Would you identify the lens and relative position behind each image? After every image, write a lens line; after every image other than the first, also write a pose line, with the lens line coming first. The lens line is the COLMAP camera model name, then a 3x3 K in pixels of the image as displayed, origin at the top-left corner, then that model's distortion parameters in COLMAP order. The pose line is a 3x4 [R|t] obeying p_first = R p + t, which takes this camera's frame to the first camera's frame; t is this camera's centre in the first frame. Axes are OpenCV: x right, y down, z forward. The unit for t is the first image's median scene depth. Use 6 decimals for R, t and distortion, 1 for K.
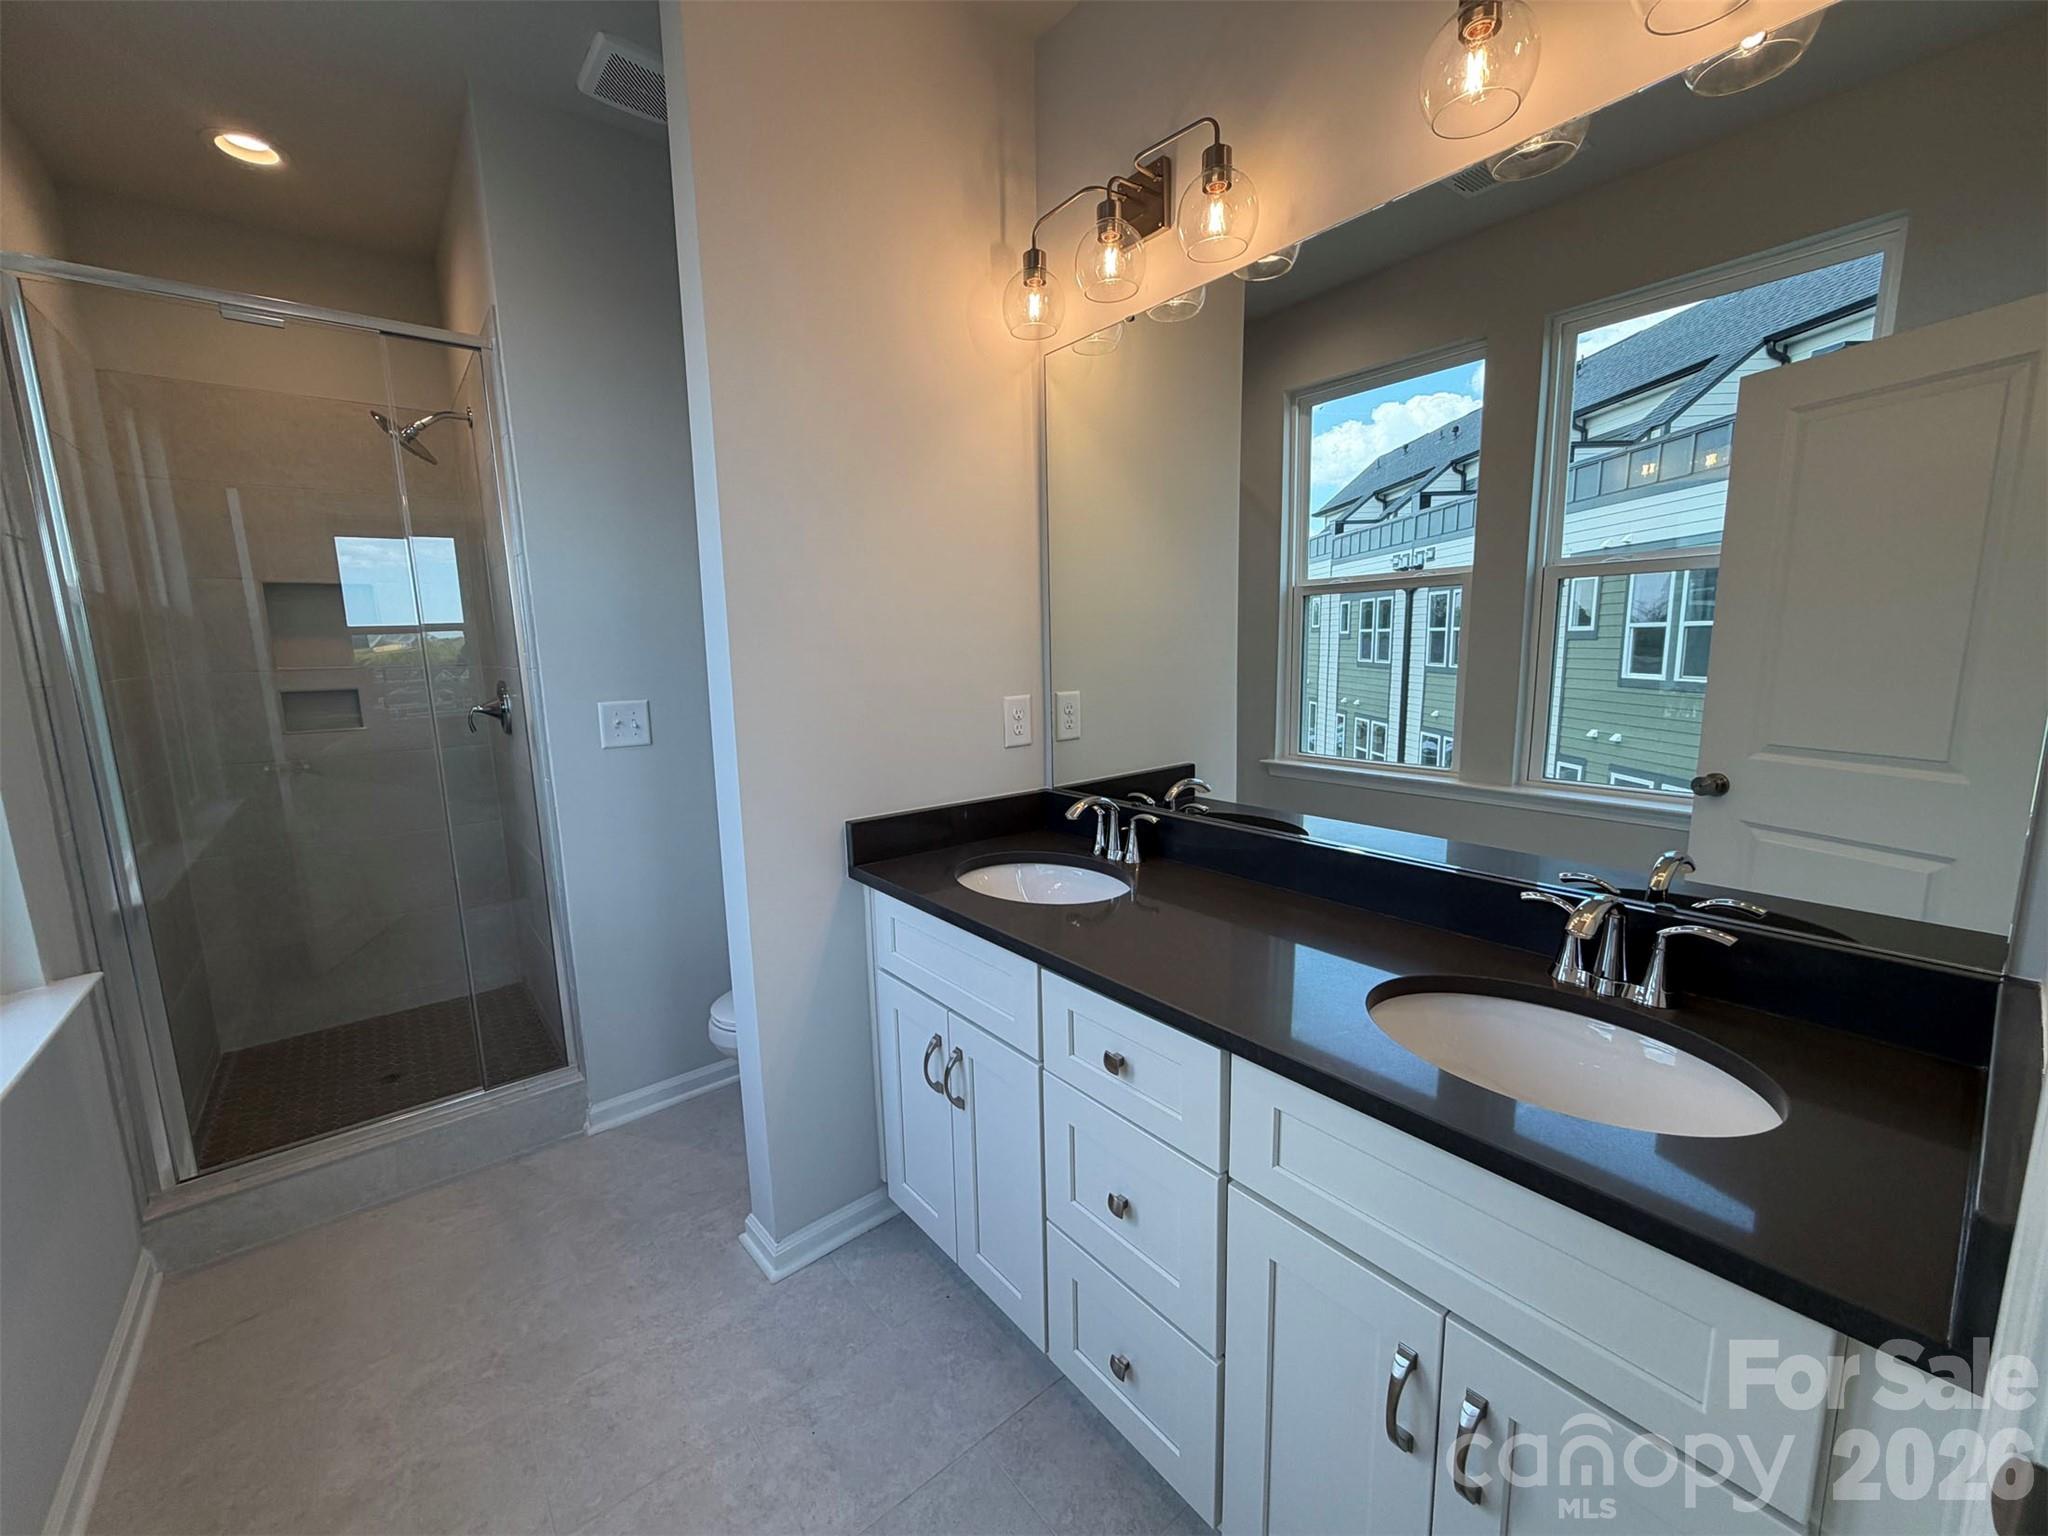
lens RADIAL K [[817.5, 0, 1024.0], [0, 817.5, 768.0], [0, 0, 1]] dist [0.001246, -0.000451]
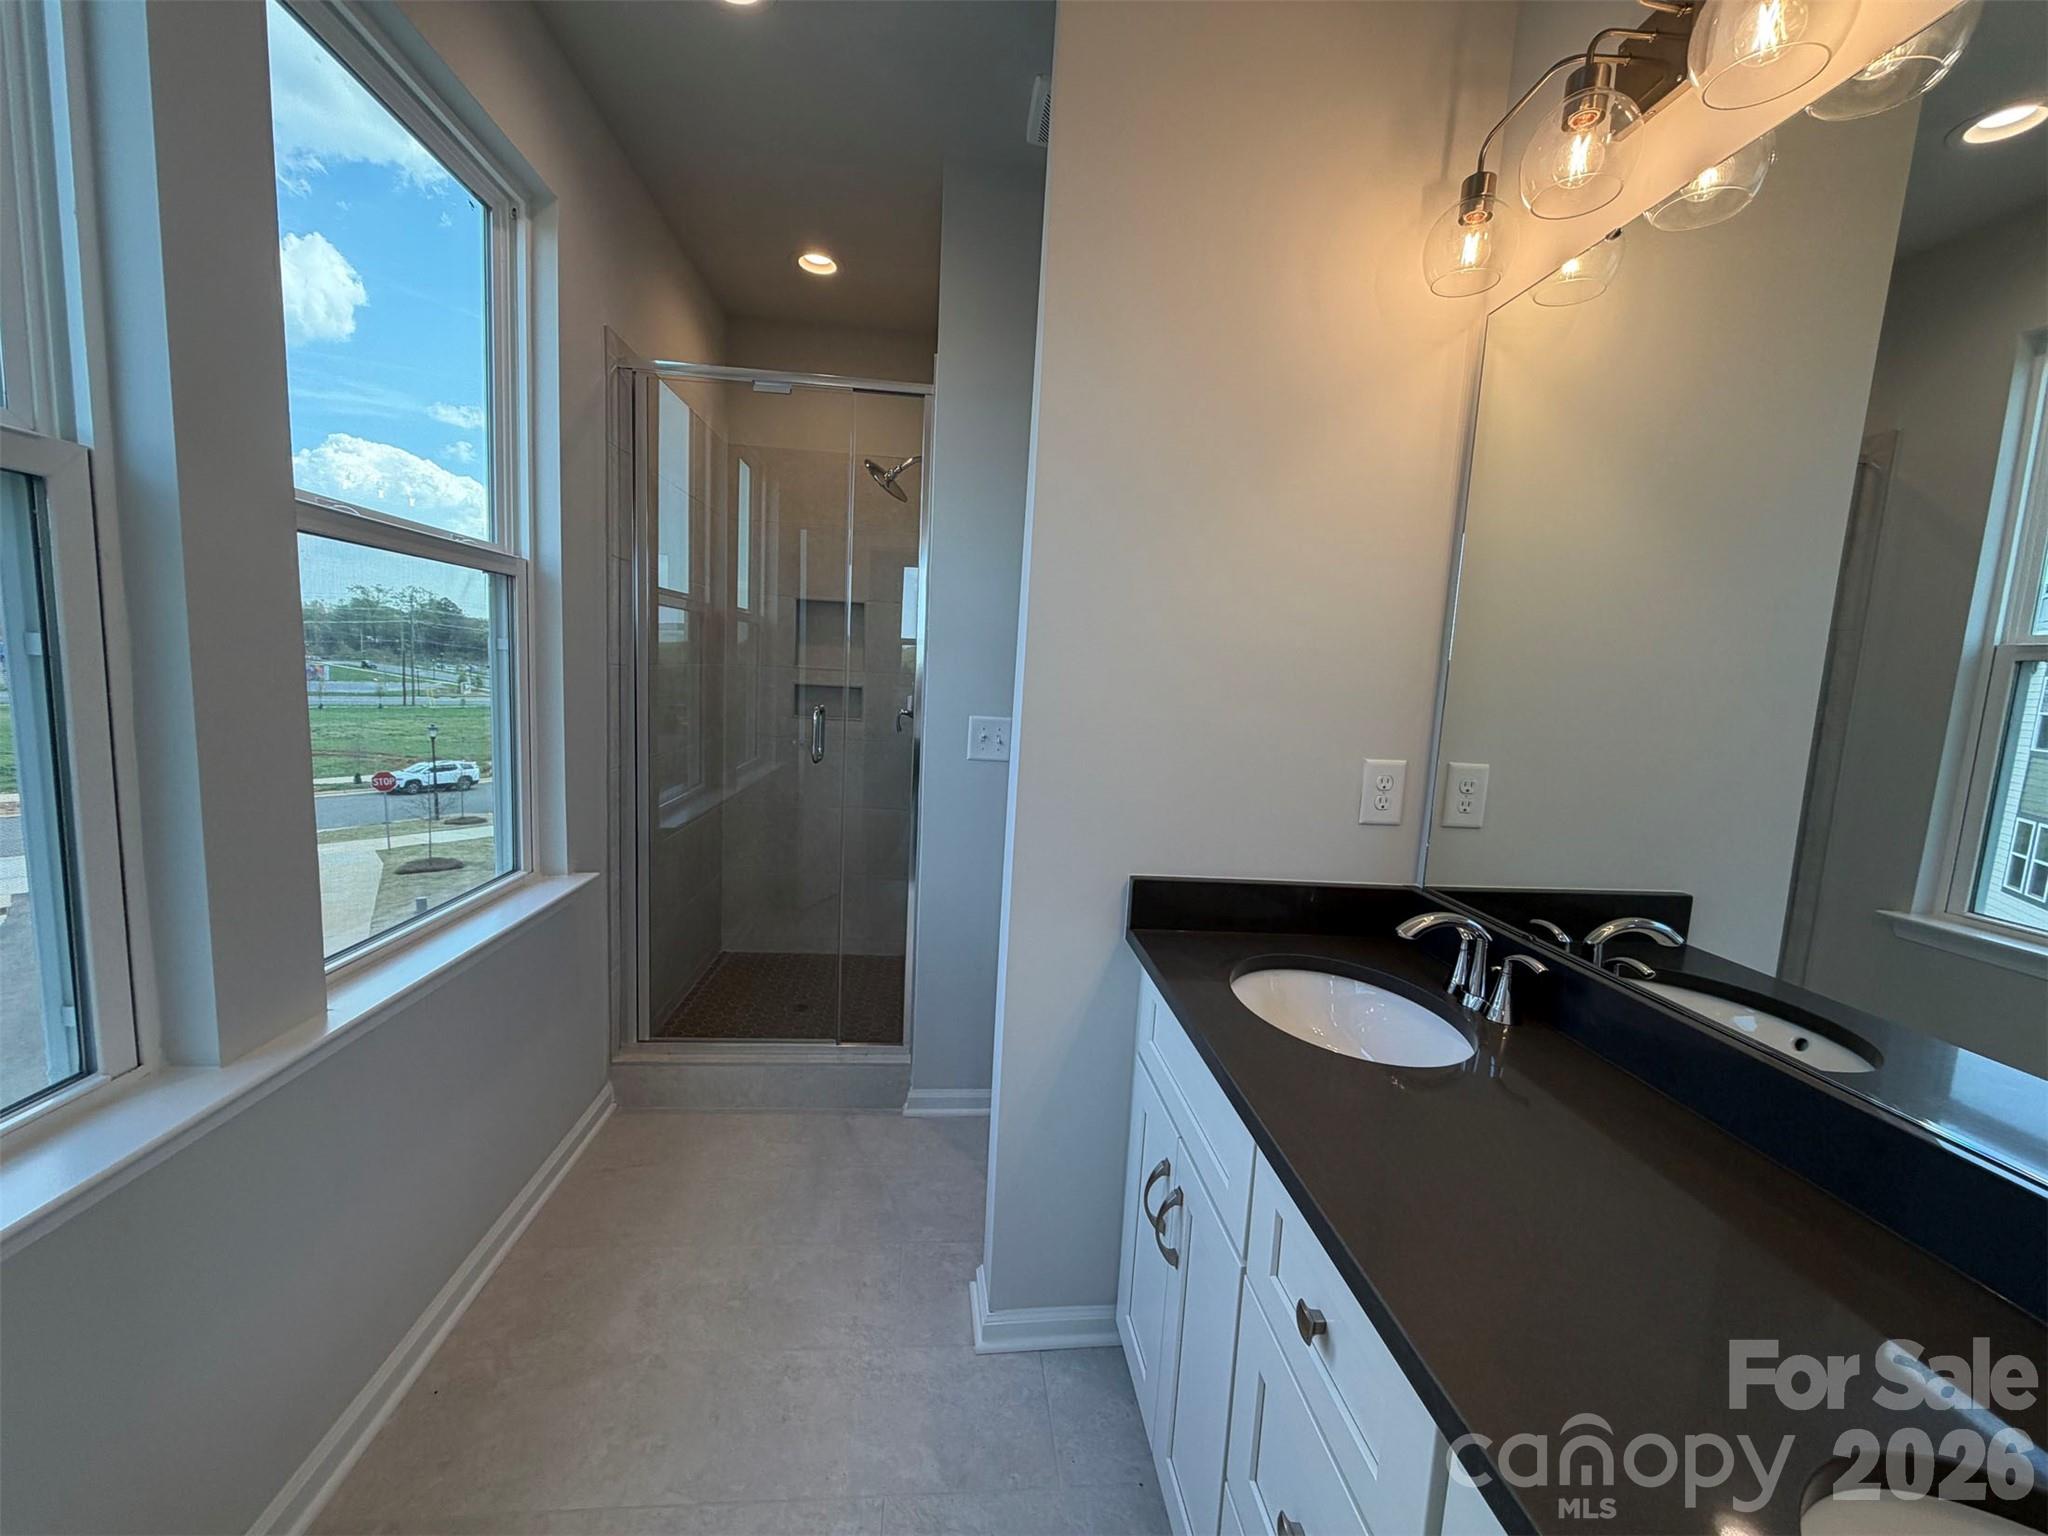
lens RADIAL K [[817.5, 0, 1024.0], [0, 817.5, 768.0], [0, 0, 1]] dist [0.001246, -0.000451]
pose [[0.826552, 0.133327, -0.546841, 0.147960], [-0.158039, 0.987431, 0.001873, -0.031294], [0.540218, 0.084874, 0.837234, 0.190150]]
